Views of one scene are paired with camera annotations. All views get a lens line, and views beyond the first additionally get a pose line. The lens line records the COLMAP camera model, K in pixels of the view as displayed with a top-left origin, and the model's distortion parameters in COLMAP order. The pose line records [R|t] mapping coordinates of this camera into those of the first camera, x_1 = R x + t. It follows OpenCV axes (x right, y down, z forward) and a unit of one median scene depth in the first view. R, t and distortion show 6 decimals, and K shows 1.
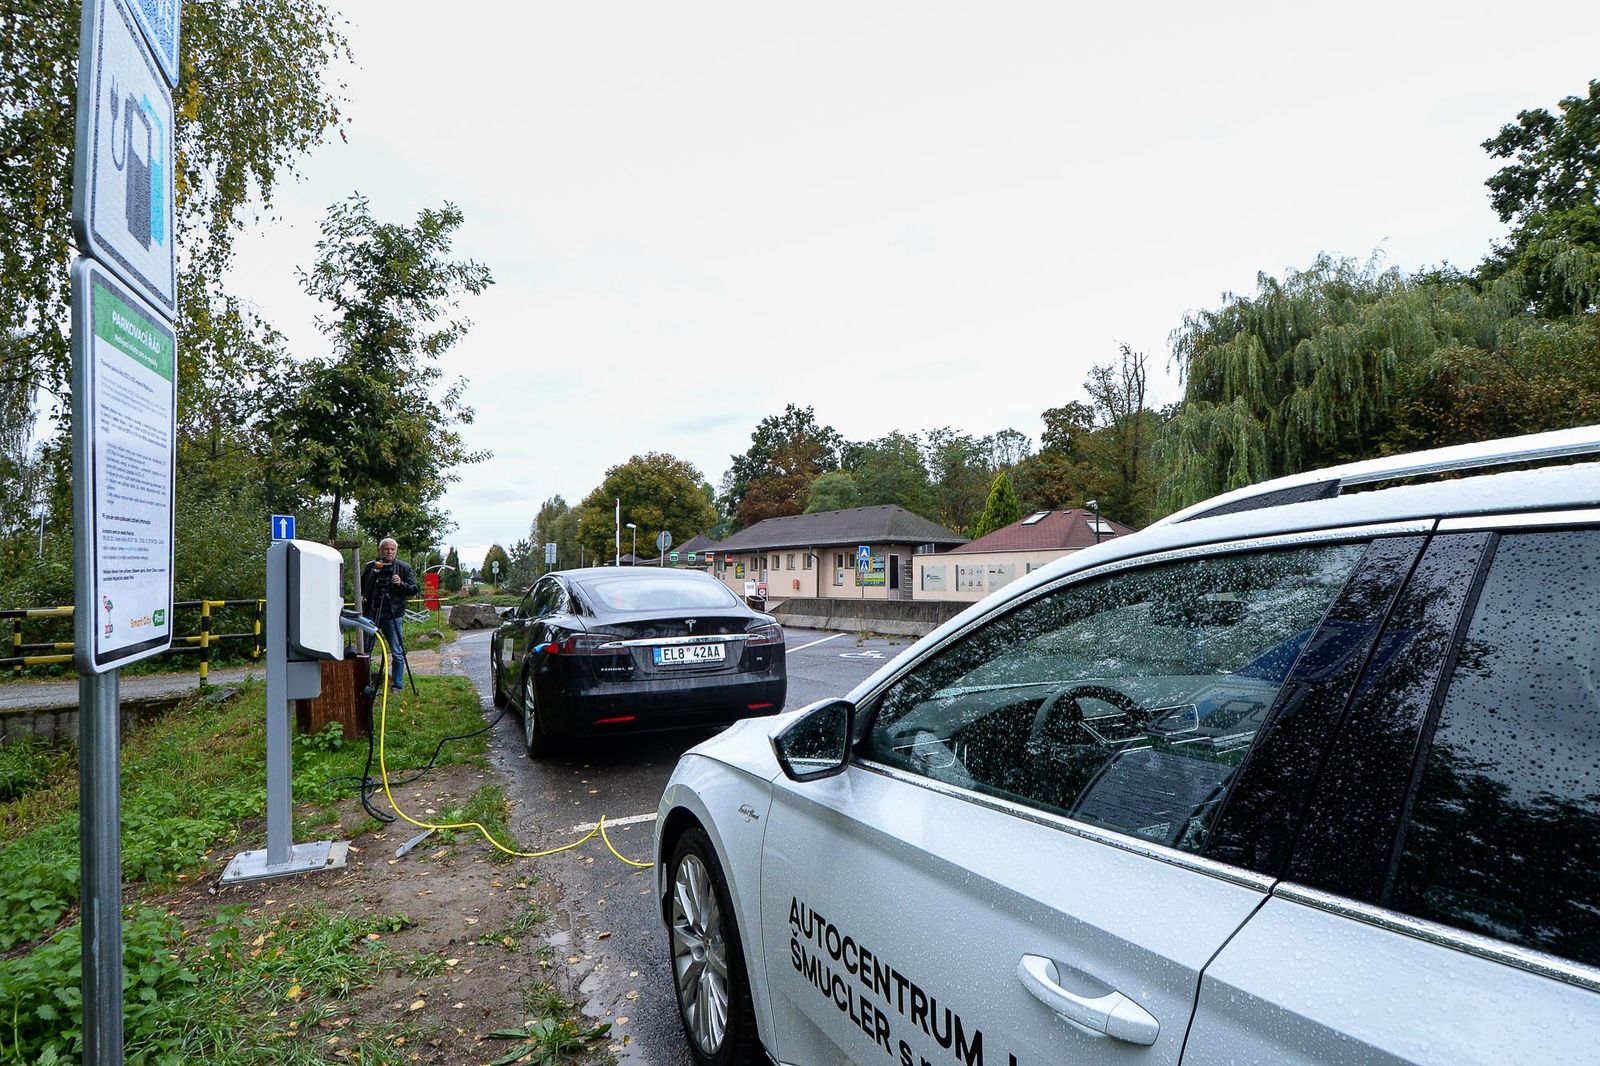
lens RADIAL K [[830.0, 0, 800.0], [0, 830.0, 533.0], [0, 0, 1]] dist [0.022317, -0.026599]
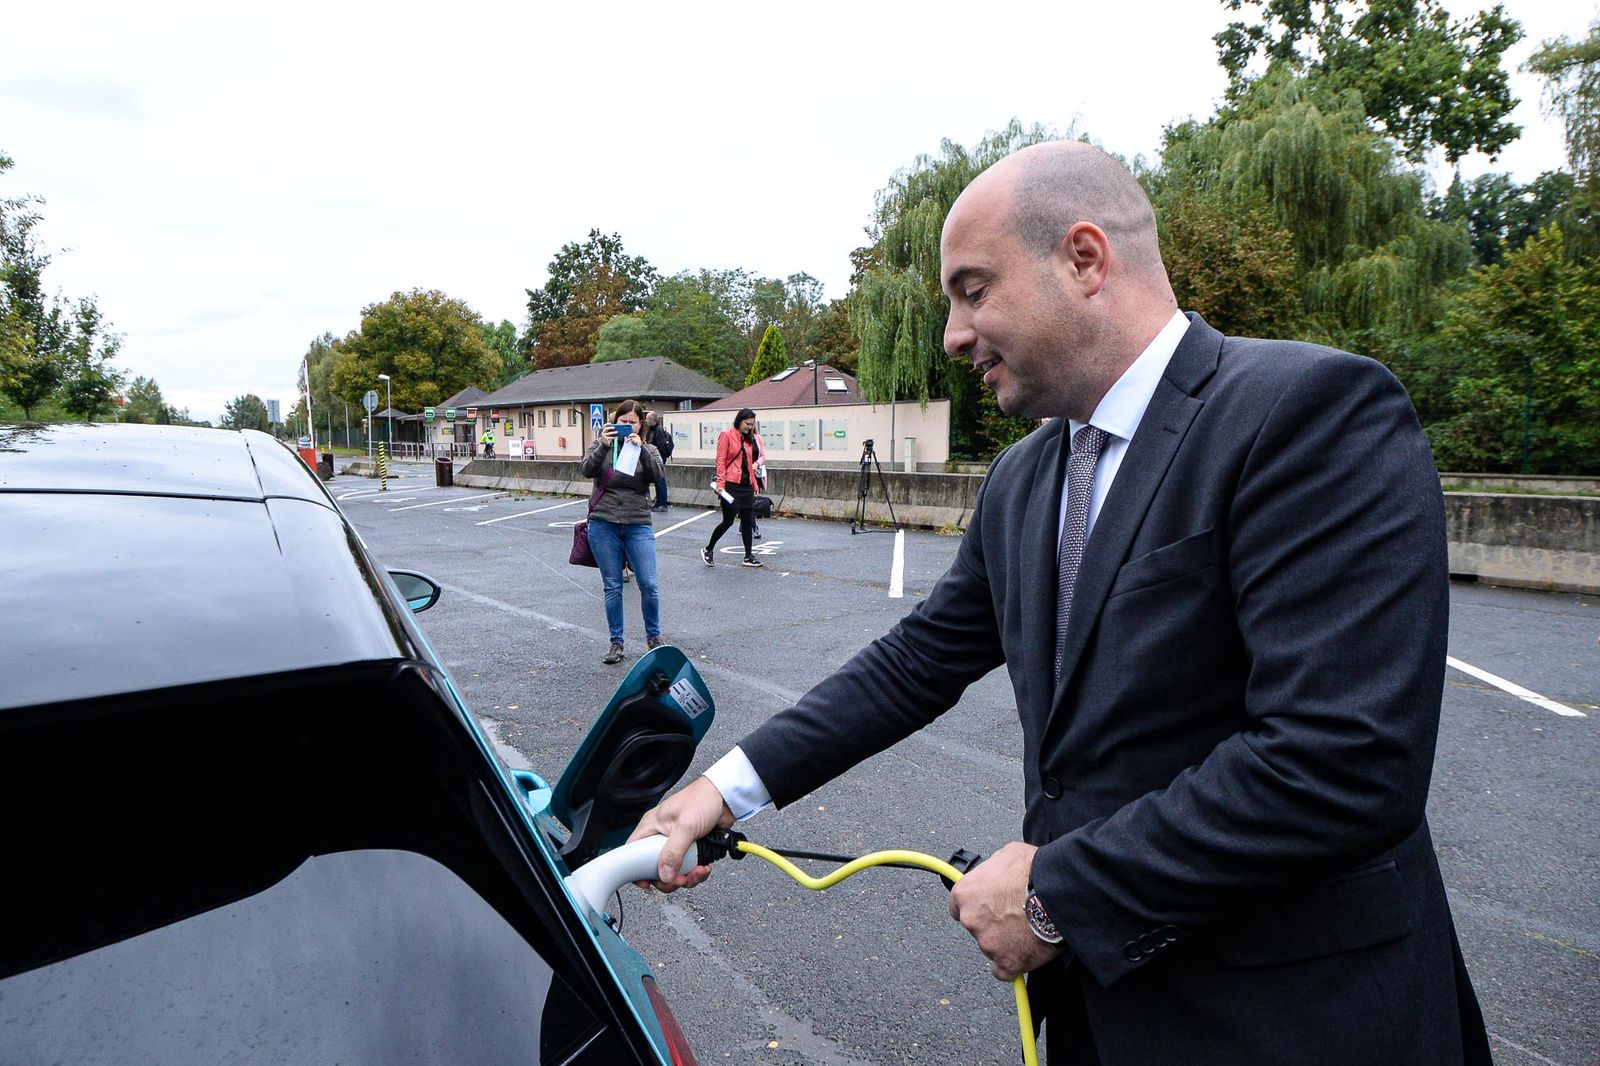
lens RADIAL K [[996.8, 0, 802.8], [0, 996.8, 535.7], [0, 0, 1]] dist [0.024071, -0.036518]
pose [[0.991736, -0.019049, 0.126869, 0.084615], [-0.001292, 0.987382, 0.158353, -0.009102], [-0.128285, -0.157209, 0.979198, -0.108791]]
